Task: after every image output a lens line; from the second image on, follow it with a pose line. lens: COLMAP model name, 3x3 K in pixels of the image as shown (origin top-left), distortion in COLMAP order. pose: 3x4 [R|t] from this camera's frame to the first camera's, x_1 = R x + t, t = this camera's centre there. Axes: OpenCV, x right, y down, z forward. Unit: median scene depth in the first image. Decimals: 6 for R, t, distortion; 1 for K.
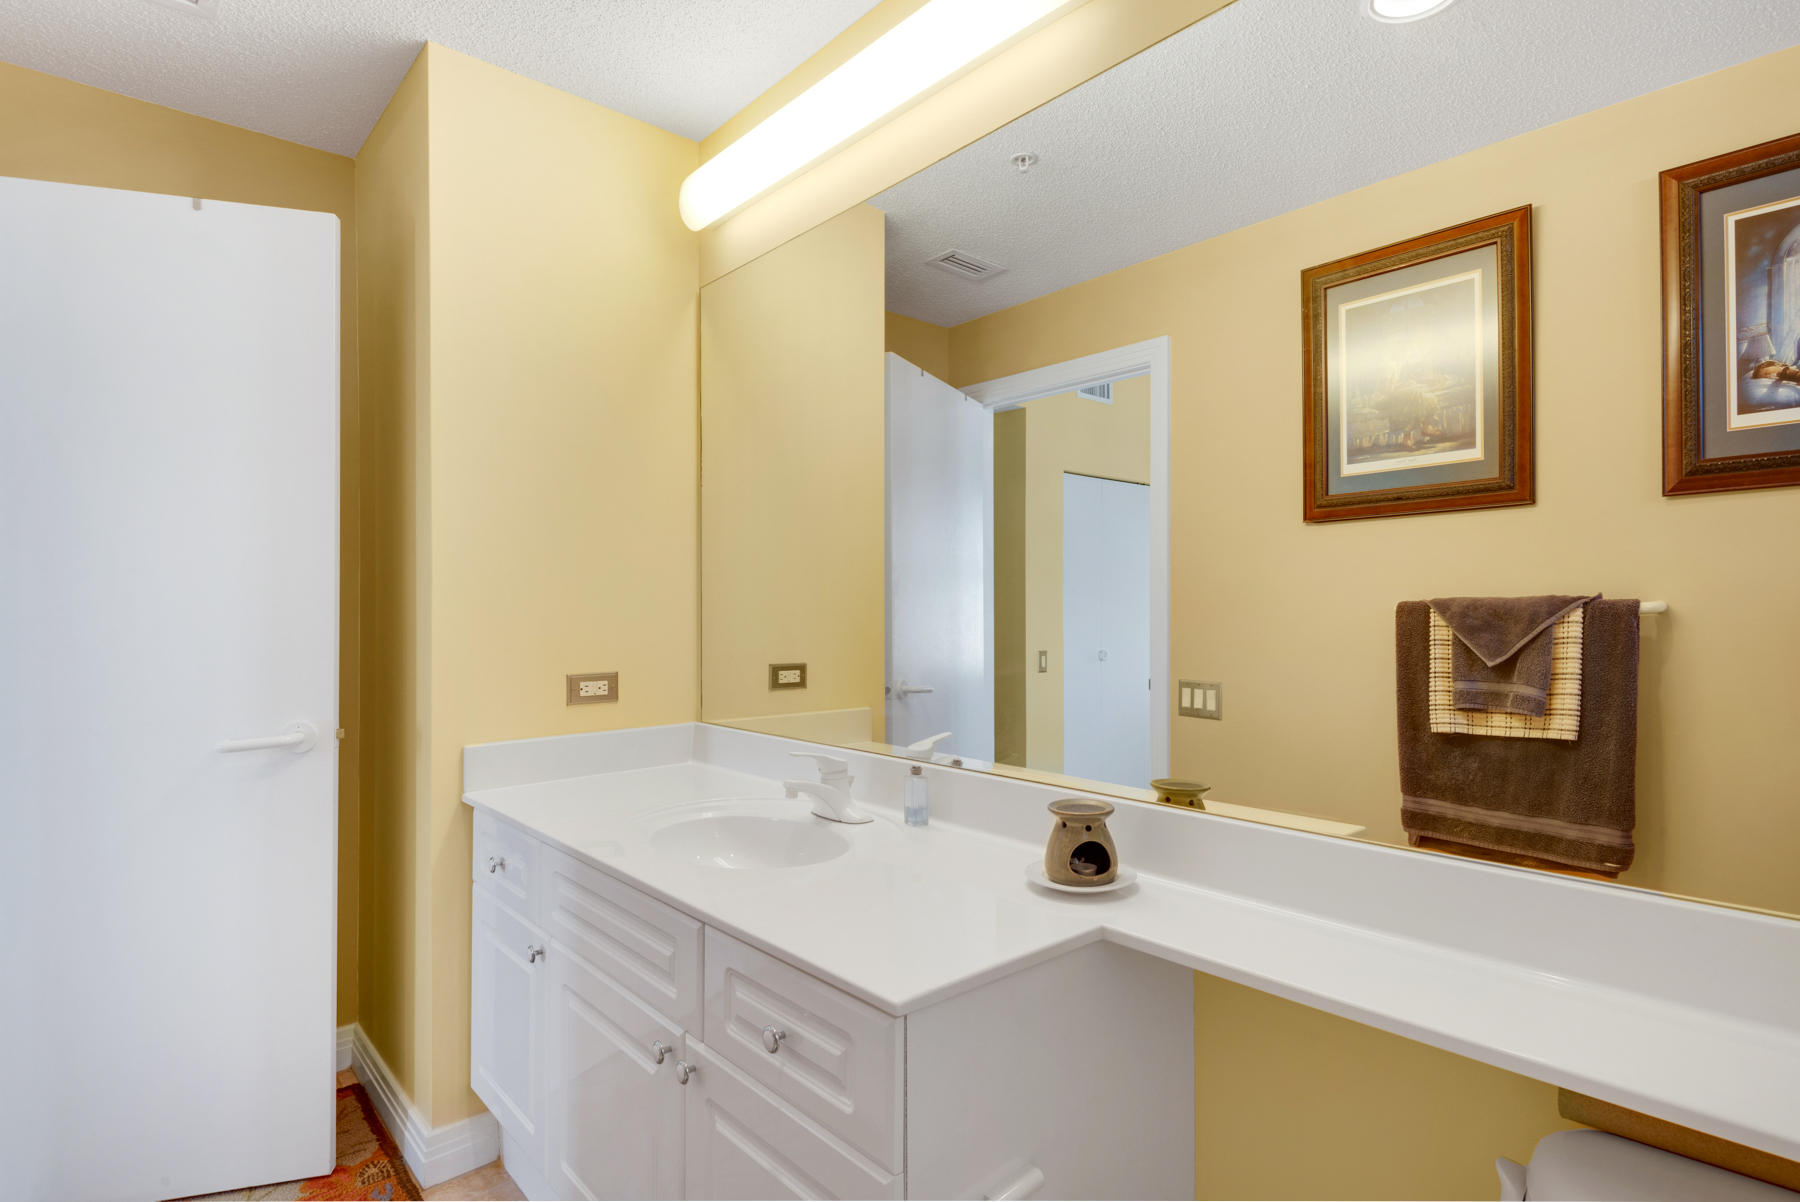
lens RADIAL K [[925.0, 0, 912.3], [0, 925.0, 593.4], [0, 0, 1]] dist [0.019514, -0.009375]
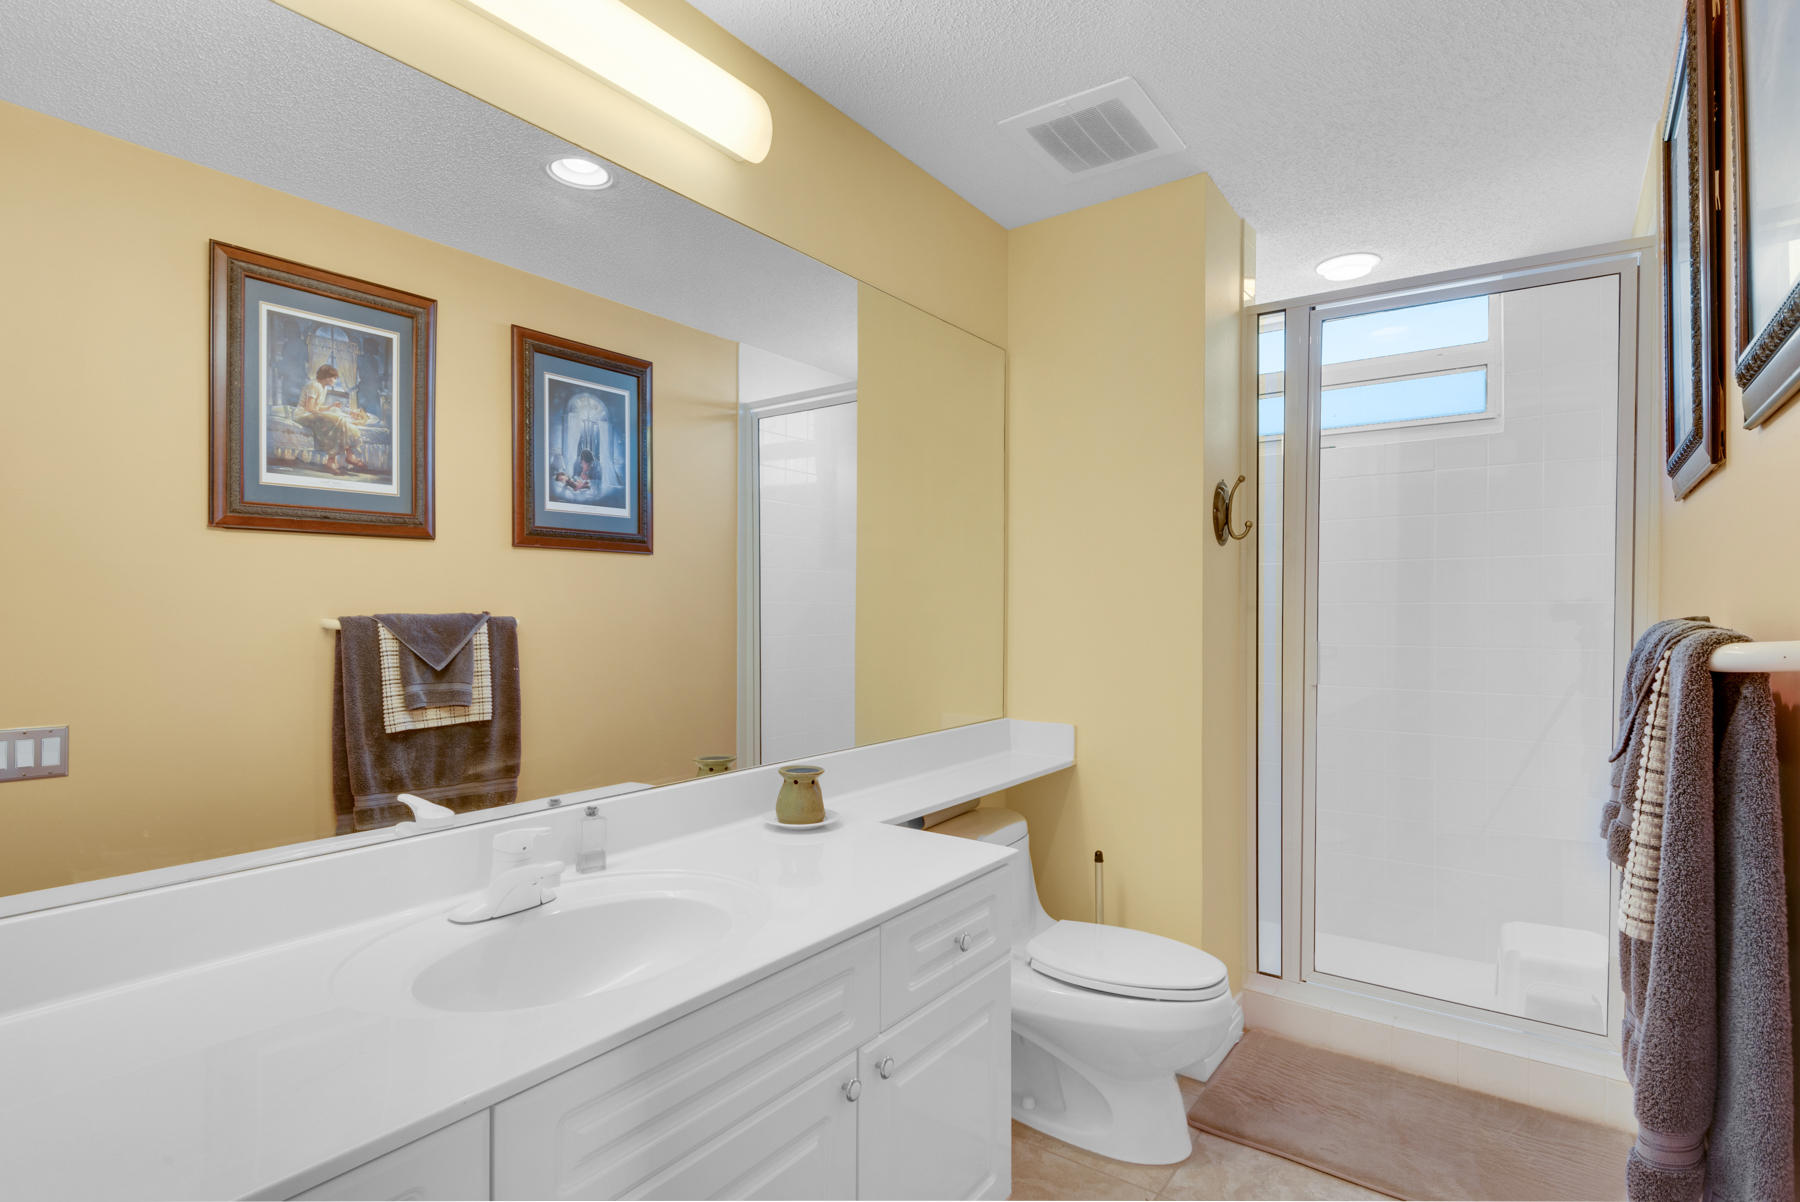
lens RADIAL K [[925.0, 0, 915.4], [0, 925.0, 605.7], [0, 0, 1]] dist [0.019514, -0.009375]
pose [[-0.234598, 0.005435, 0.972077, -0.711841], [-0.020499, 0.999734, -0.010537, -0.007203], [-0.971876, -0.022398, -0.234424, 0.668816]]
